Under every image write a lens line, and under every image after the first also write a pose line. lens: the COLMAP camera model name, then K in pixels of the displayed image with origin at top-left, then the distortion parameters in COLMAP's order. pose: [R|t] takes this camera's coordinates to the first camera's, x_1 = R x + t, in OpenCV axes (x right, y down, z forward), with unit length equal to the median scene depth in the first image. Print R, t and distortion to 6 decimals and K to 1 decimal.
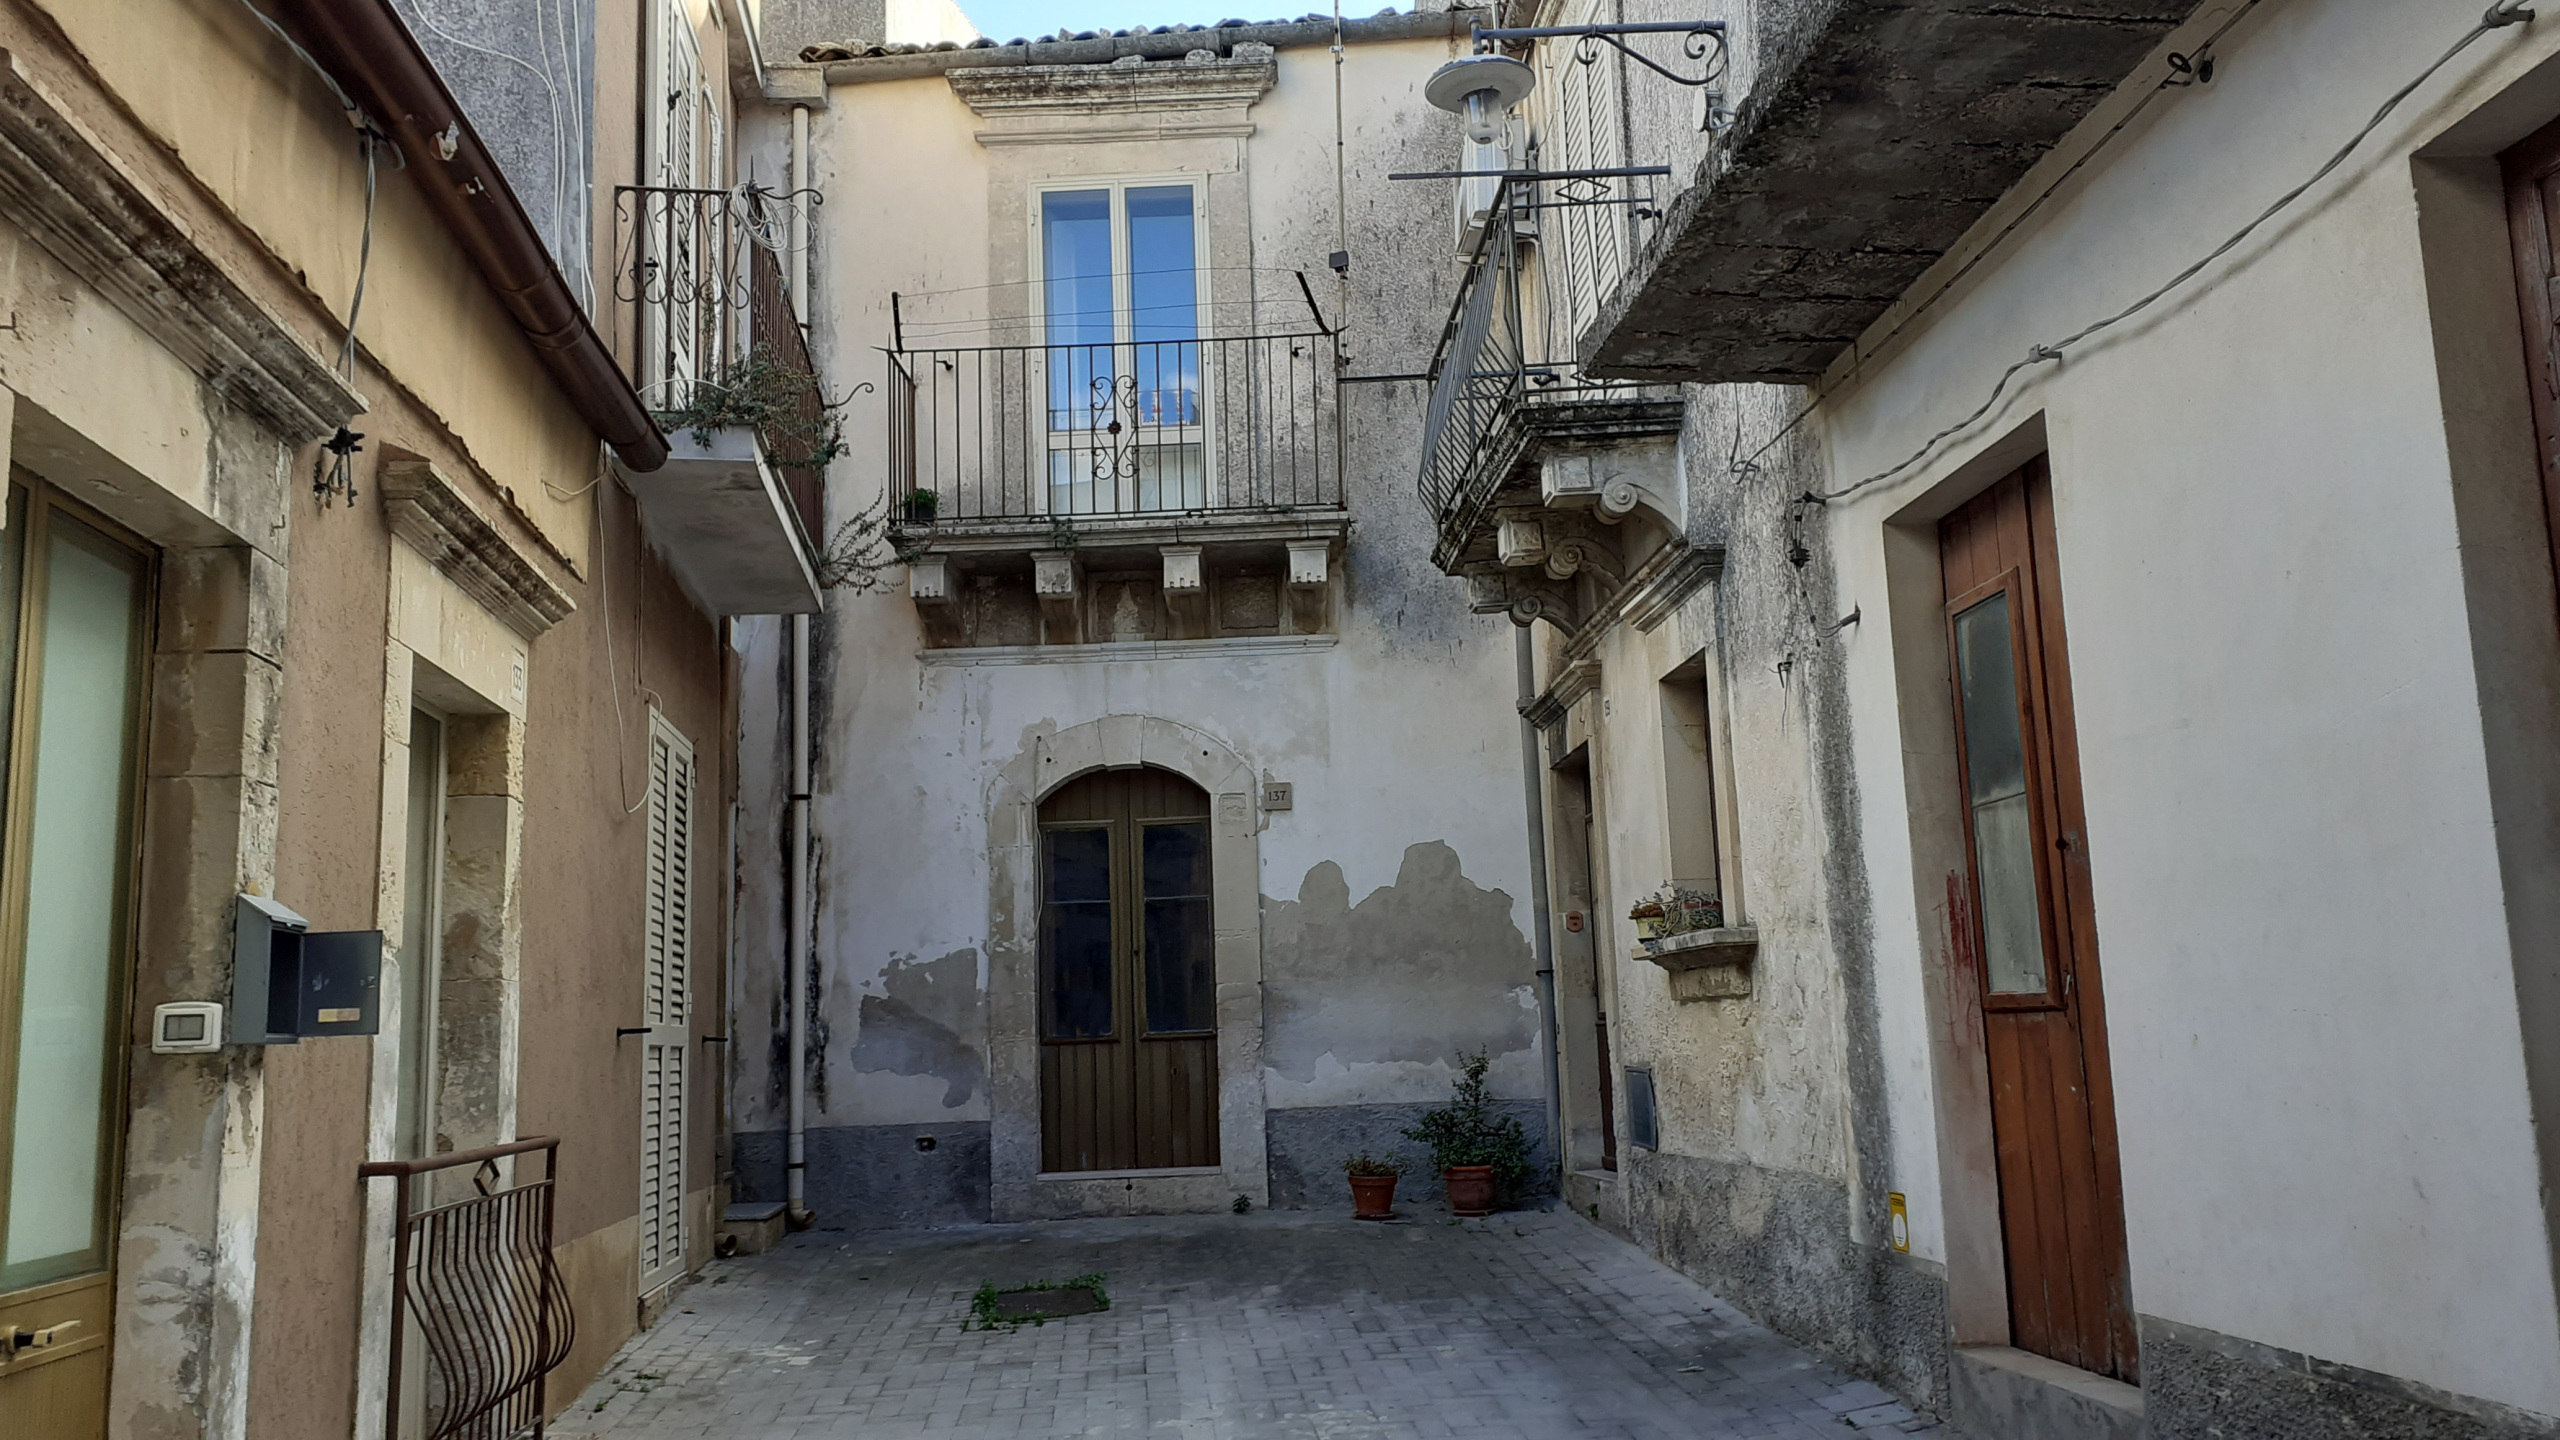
lens RADIAL K [[2026.4, 0, 1254.2], [0, 2026.4, 724.6], [0, 0, 1]] dist [0.176460, -0.267736]
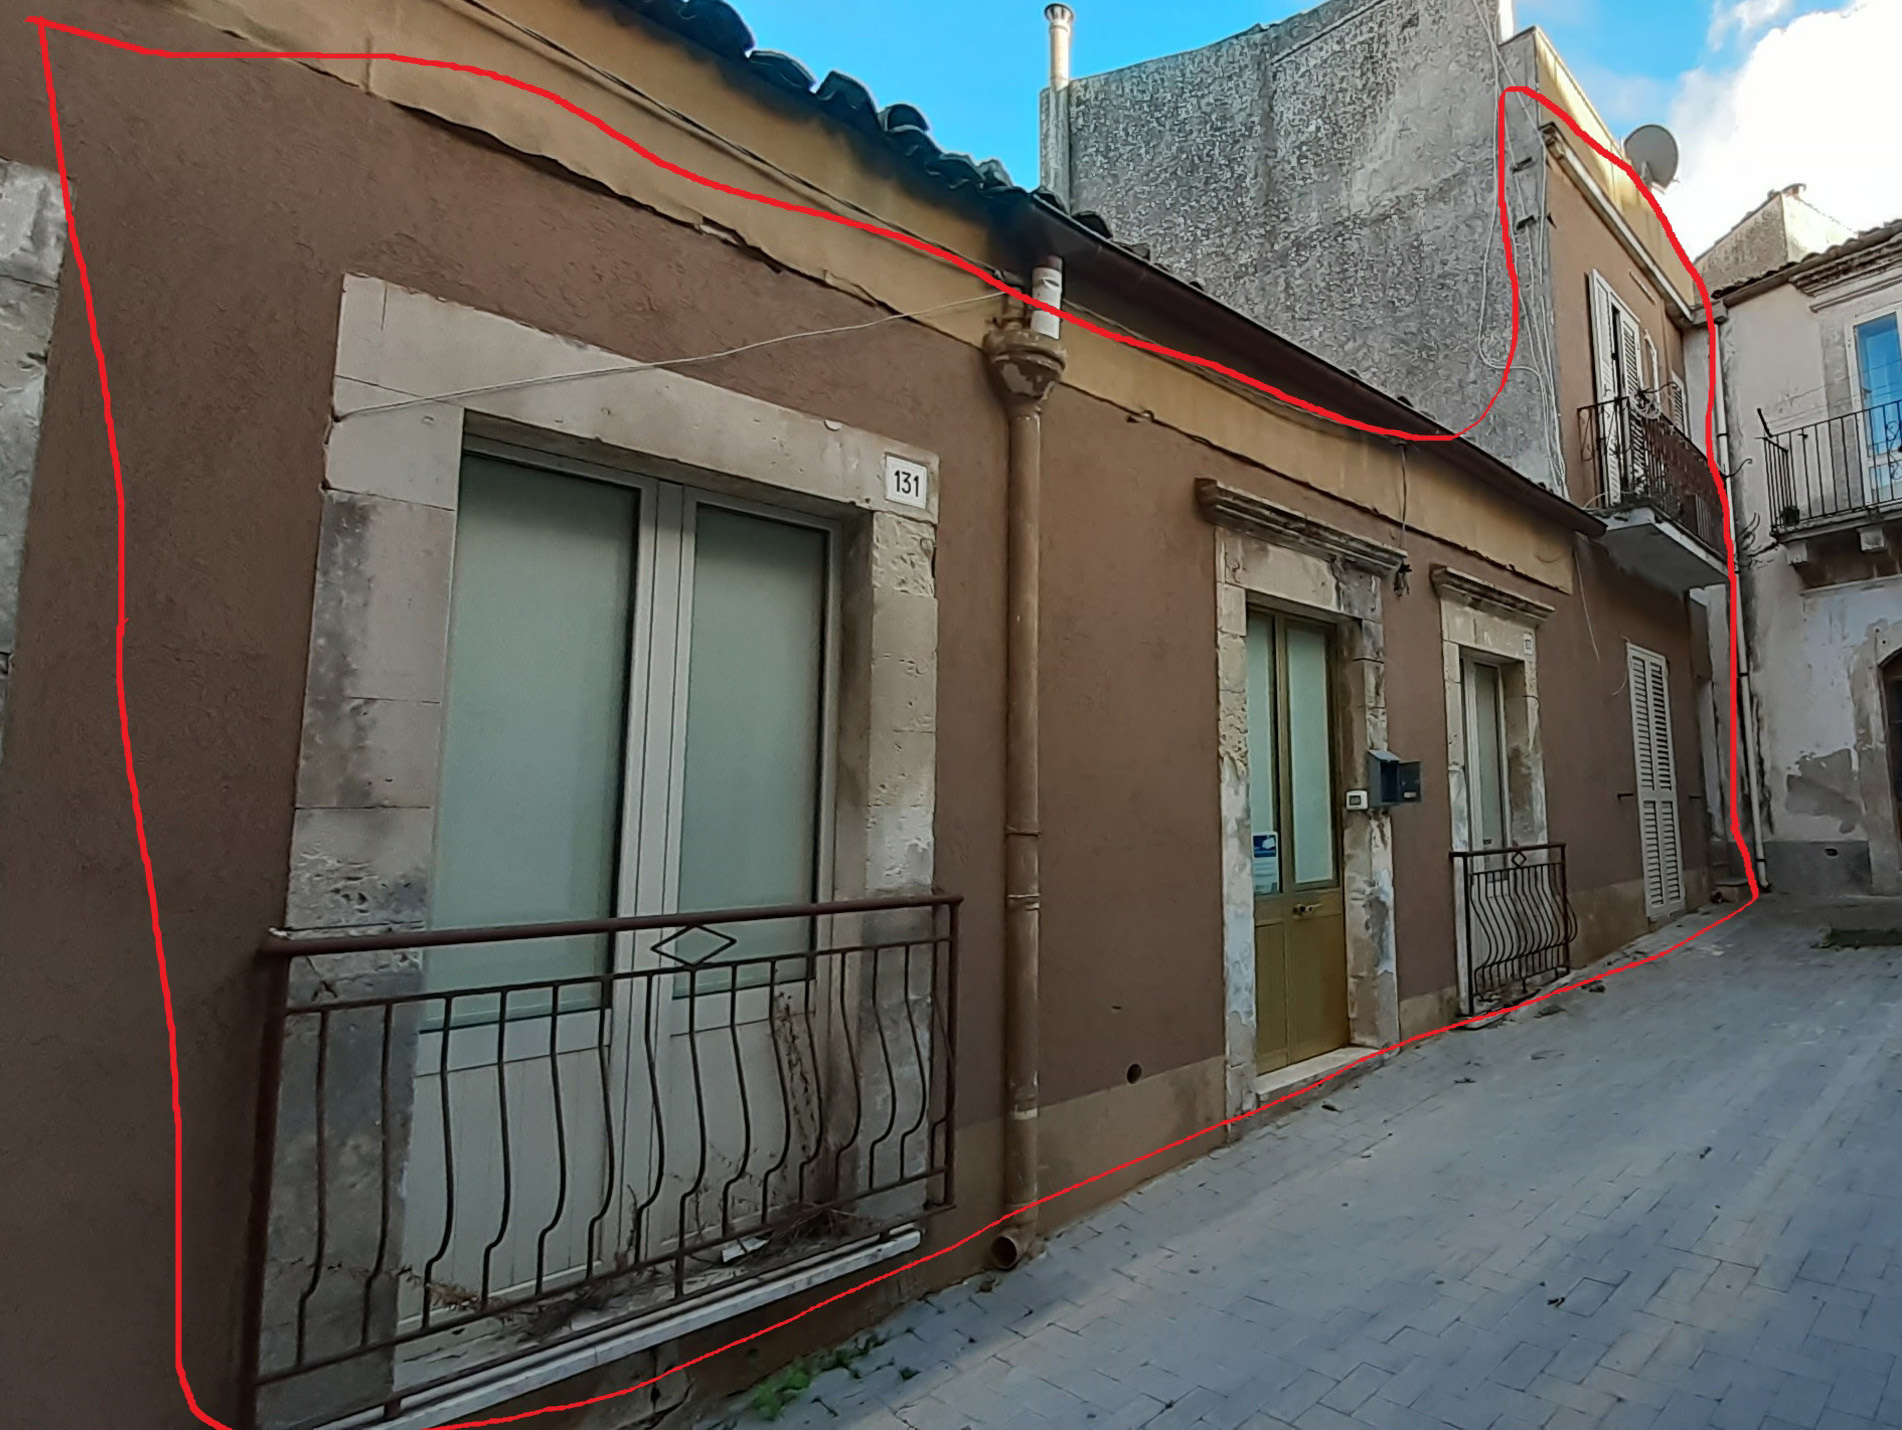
lens RADIAL K [[1013.4, 0, 1293.4], [0, 1013.4, 685.4], [0, 0, 1]] dist [-0.004872, 0.020148]
pose [[0.731778, -0.080451, -0.676778, 0.121289], [0.112442, 0.993652, 0.003461, -0.006110], [0.672203, -0.078631, 0.736179, -0.005280]]
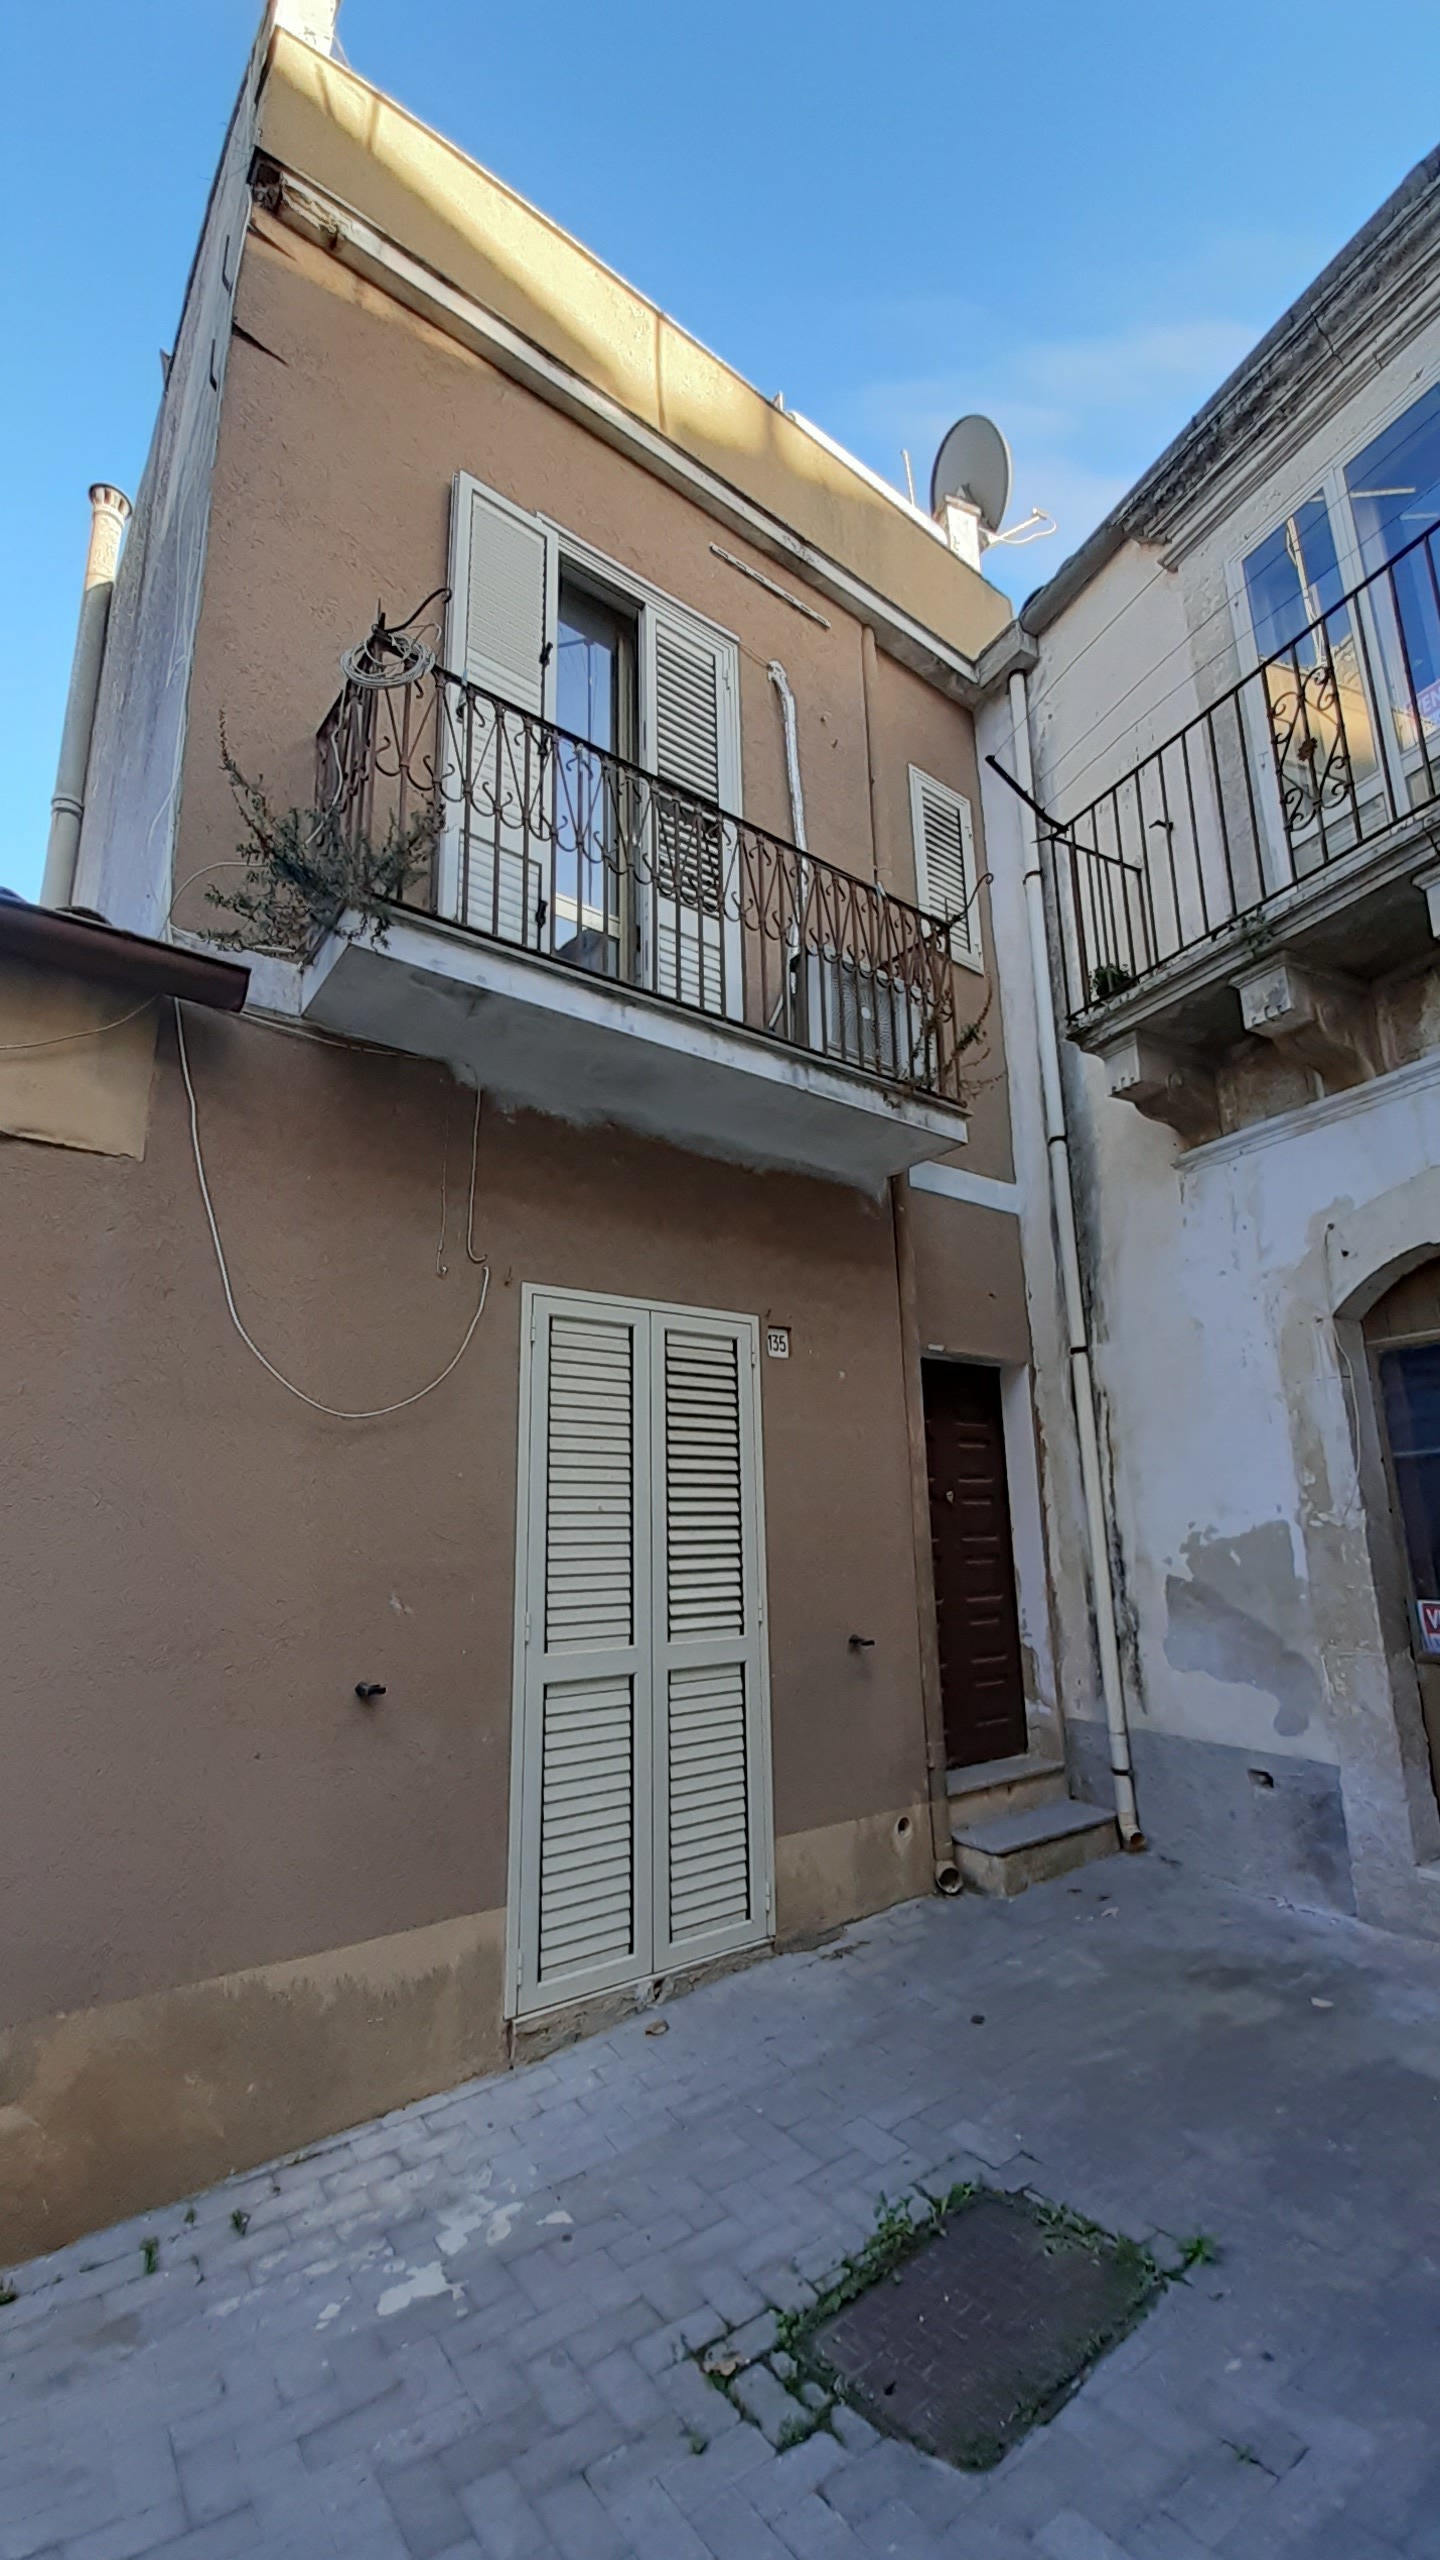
lens RADIAL K [[1015.4, 0, 735.7], [0, 1015.4, 1312.1], [0, 0, 1]] dist [0.016602, -0.013248]
pose [[0.509876, -0.164573, -0.844359, 0.089485], [0.140213, 0.984303, -0.107180, 0.047261], [0.848744, -0.063741, 0.524948, 0.647714]]
